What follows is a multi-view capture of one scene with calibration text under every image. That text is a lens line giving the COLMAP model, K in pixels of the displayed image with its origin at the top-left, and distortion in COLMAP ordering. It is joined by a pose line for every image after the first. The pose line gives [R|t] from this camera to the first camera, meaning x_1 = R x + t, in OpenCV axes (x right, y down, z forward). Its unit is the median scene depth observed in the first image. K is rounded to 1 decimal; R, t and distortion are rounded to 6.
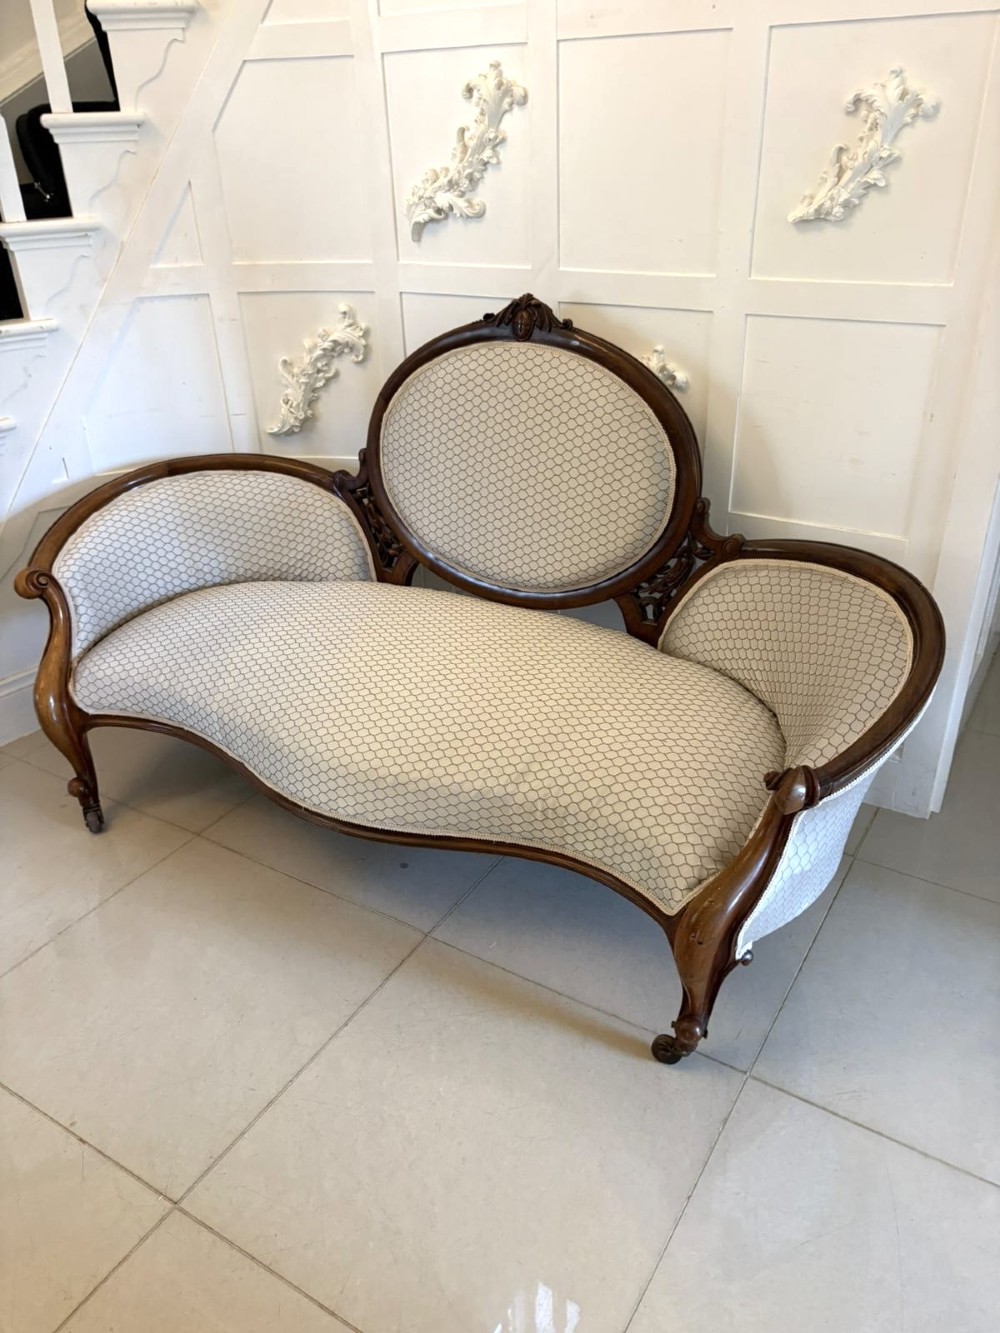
lens RADIAL K [[1016.4, 0, 496.9], [0, 1016.4, 673.6], [0, 0, 1]] dist [0.050082, -0.042896]
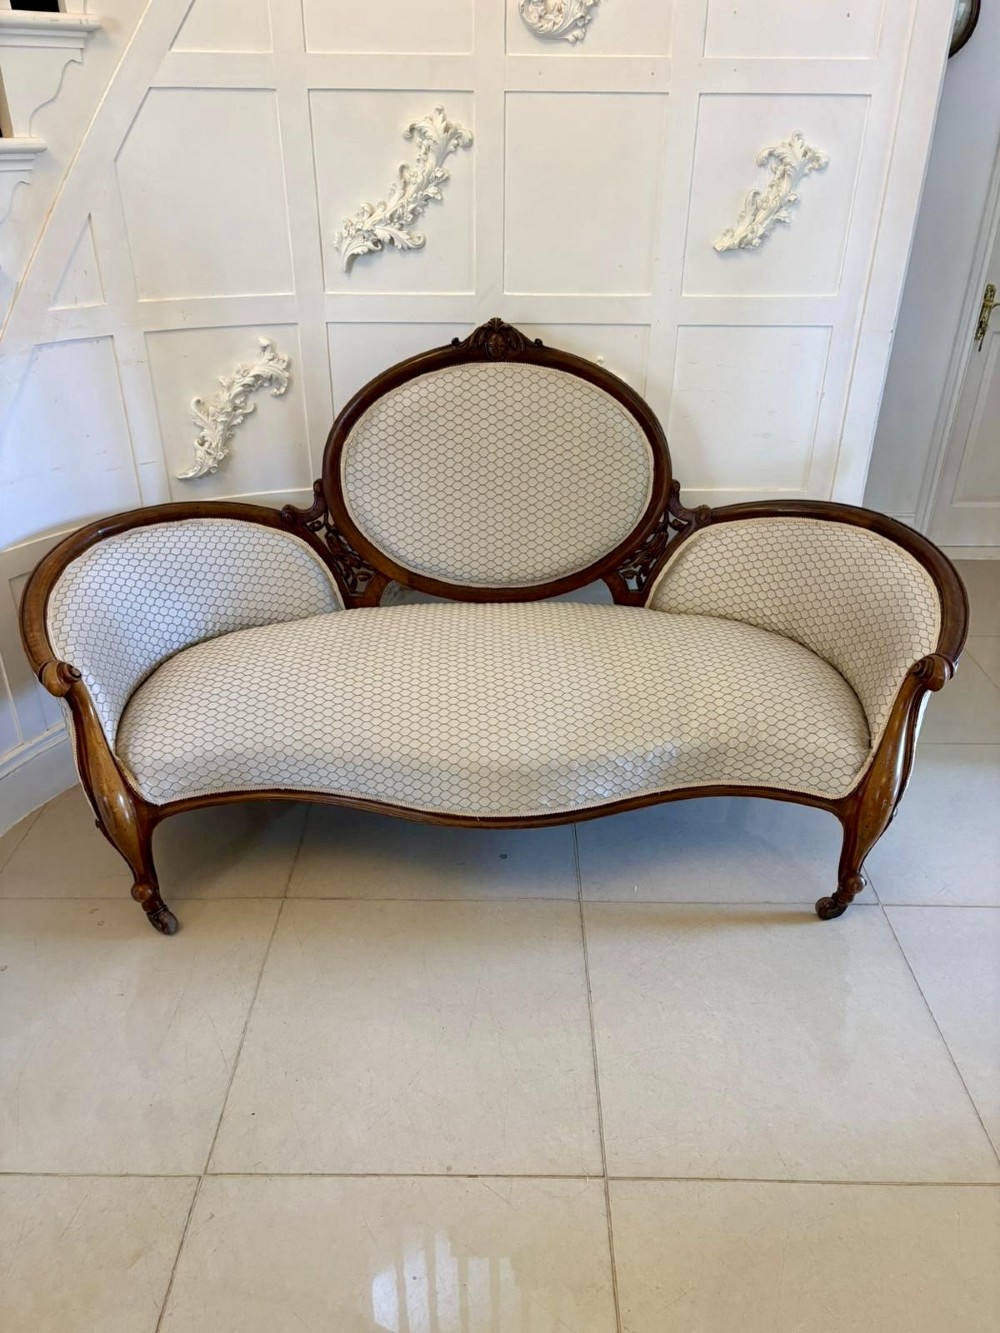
lens RADIAL K [[1016.4, 0, 503.3], [0, 1016.4, 678.7], [0, 0, 1]] dist [0.050082, -0.042896]
pose [[0.849842, -0.224193, 0.476976, -0.546119], [0.221680, 0.973119, 0.062423, -0.058675], [-0.478149, 0.052686, 0.876697, 0.052144]]
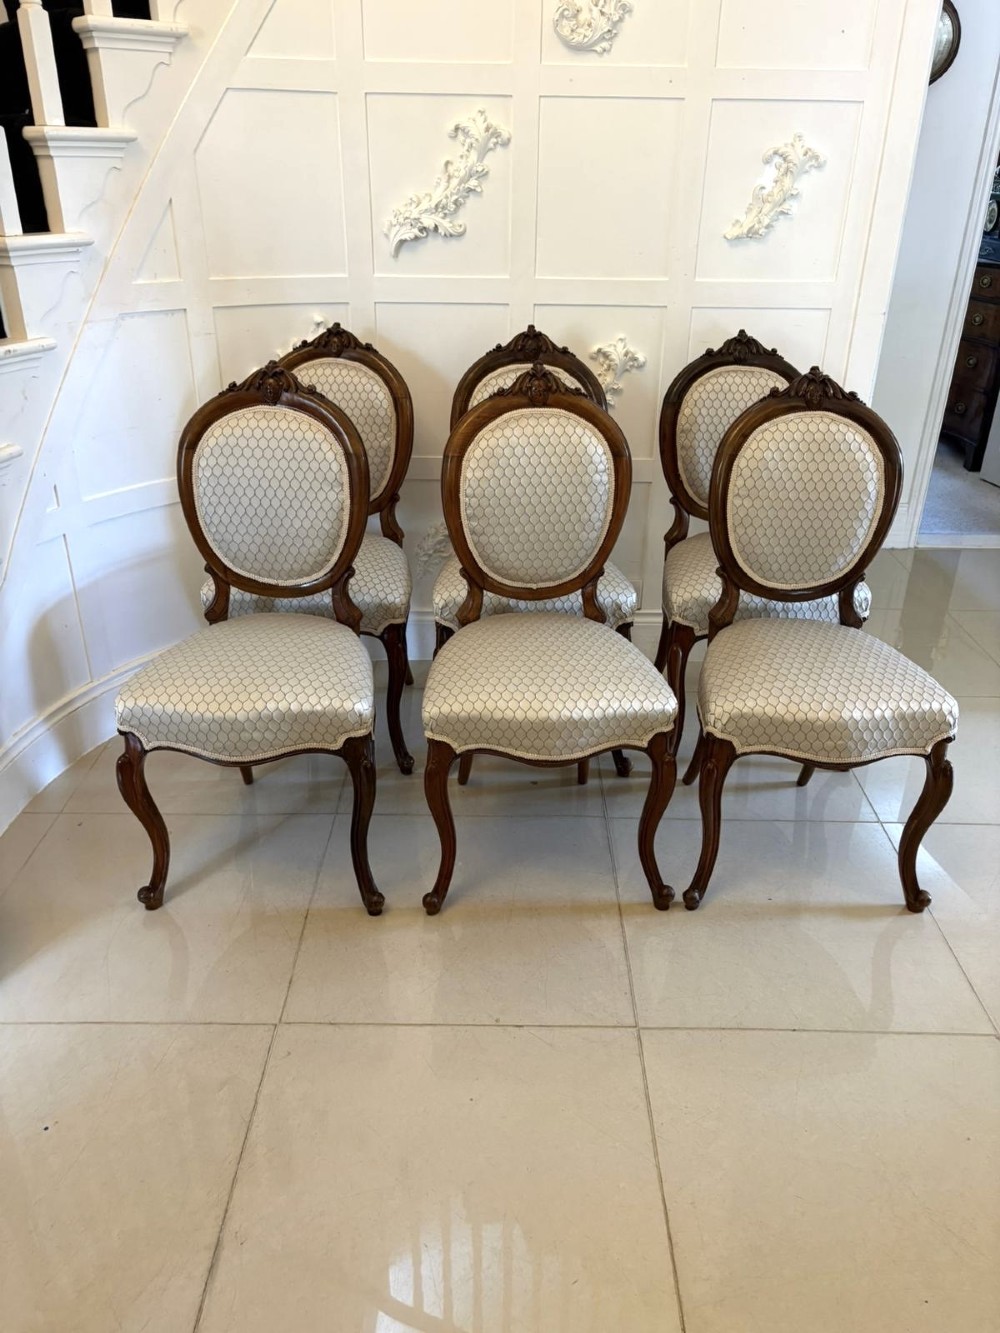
lens RADIAL K [[1016.4, 0, 507.3], [0, 1016.4, 674.4], [0, 0, 1]] dist [0.050082, -0.042896]
pose [[0.847770, -0.199124, 0.491564, -0.649292], [0.217529, 0.975846, 0.020140, 0.036002], [-0.483701, 0.089855, 0.870609, -0.008966]]
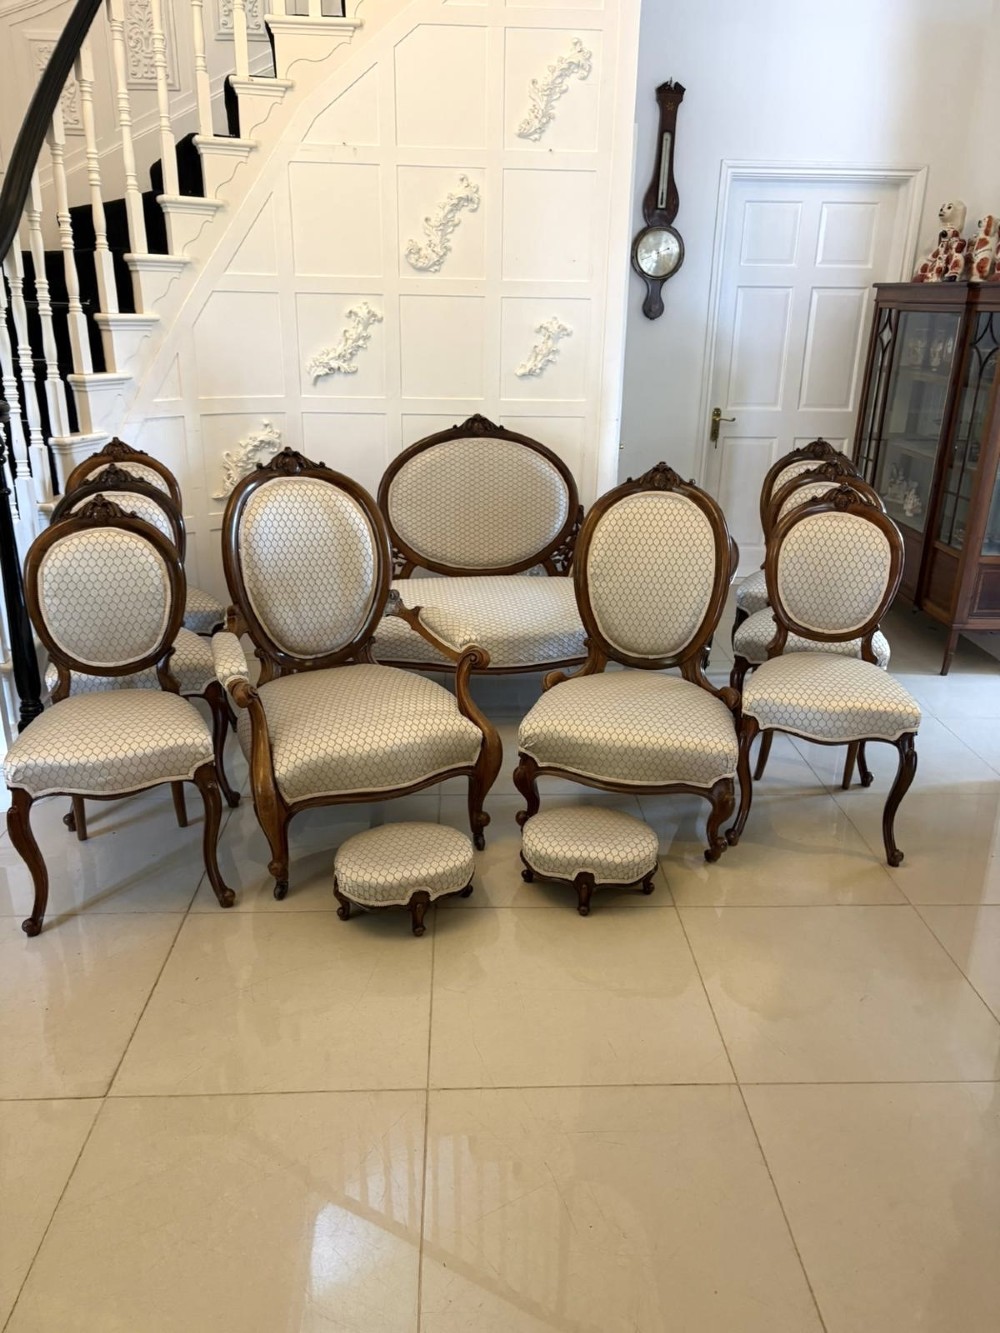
lens RADIAL K [[1016.4, 0, 505.3], [0, 1016.4, 662.1], [0, 0, 1]] dist [0.050082, -0.042896]
pose [[0.818617, -0.150368, 0.554307, -0.928776], [0.236157, 0.967884, -0.086203, 0.314003], [-0.523543, 0.201470, 0.827836, -0.629879]]
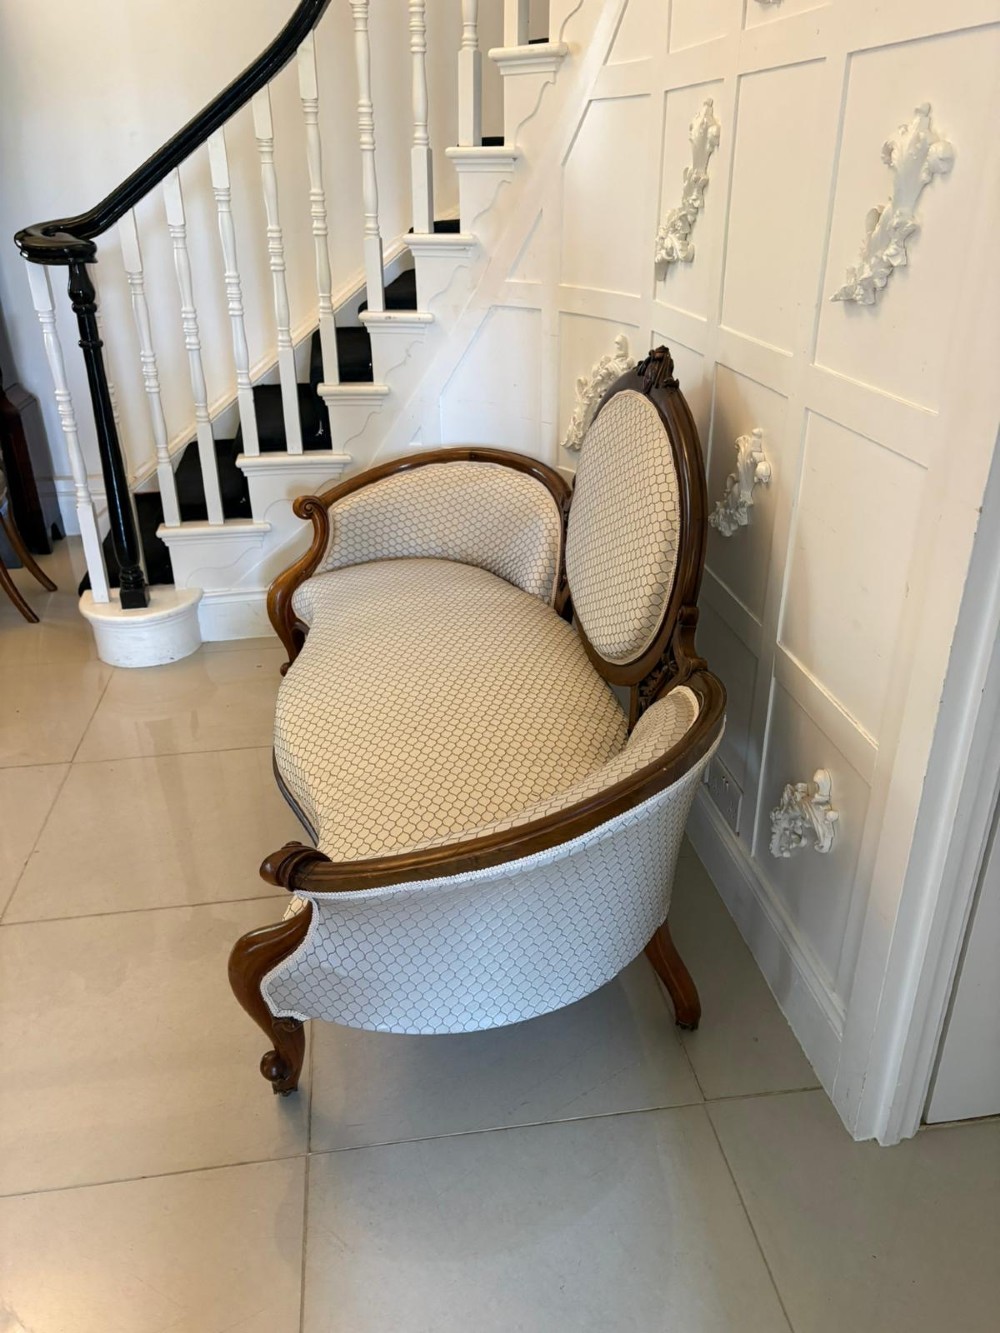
lens RADIAL K [[1016.4, 0, 501.3], [0, 1016.4, 675.1], [0, 0, 1]] dist [0.050082, -0.042896]
pose [[0.646303, 0.364903, -0.670178, 0.633354], [-0.376858, 0.916309, 0.135485, -0.160546], [0.663529, 0.164997, 0.729730, 0.263304]]
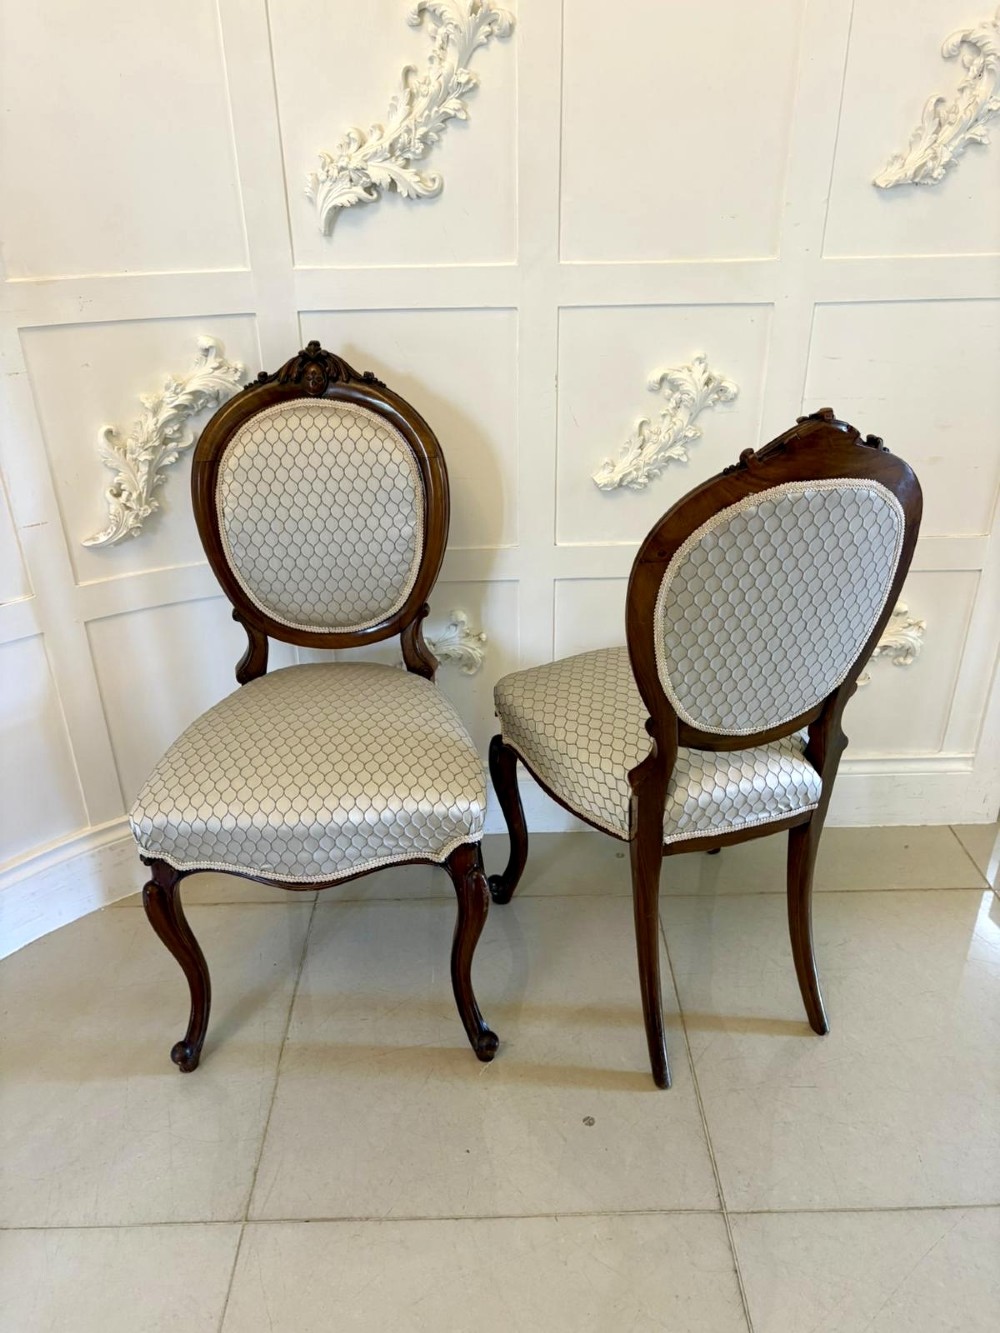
lens RADIAL K [[1016.4, 0, 505.1], [0, 1016.4, 671.2], [0, 0, 1]] dist [0.050082, -0.042896]
pose [[0.838460, -0.230869, 0.493644, -0.399930], [0.248628, 0.968120, 0.030475, -0.136365], [-0.484942, 0.097181, 0.869130, 0.389630]]
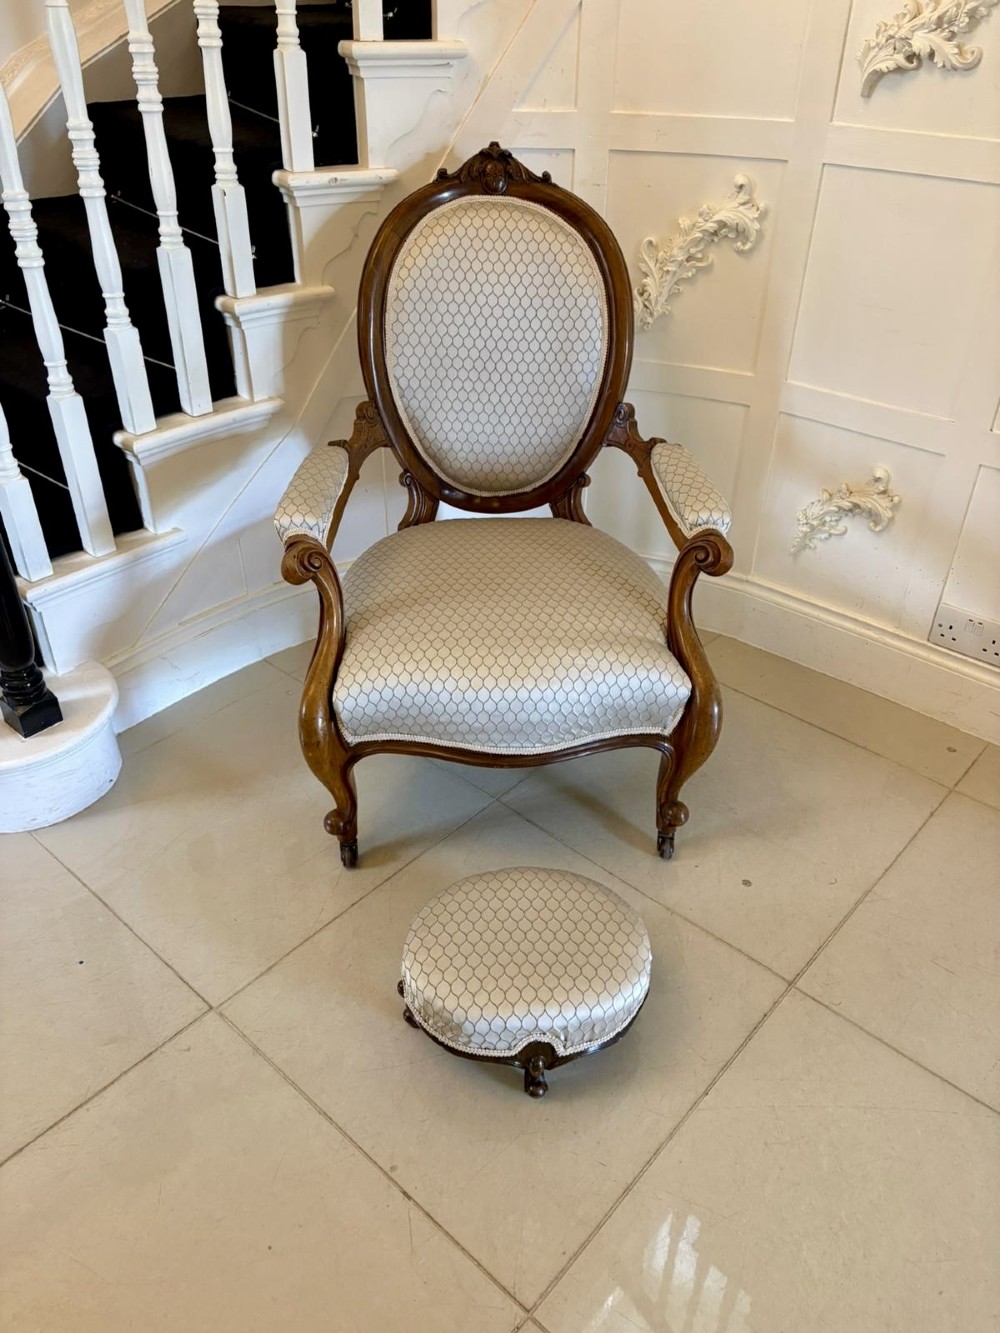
lens RADIAL K [[1016.4, 0, 511.4], [0, 1016.4, 664.2], [0, 0, 1]] dist [0.050082, -0.042896]
pose [[0.984943, 0.132448, -0.111109, -0.206616], [-0.121172, 0.987297, 0.102767, -0.048096], [0.123309, -0.087757, 0.988480, 0.165032]]
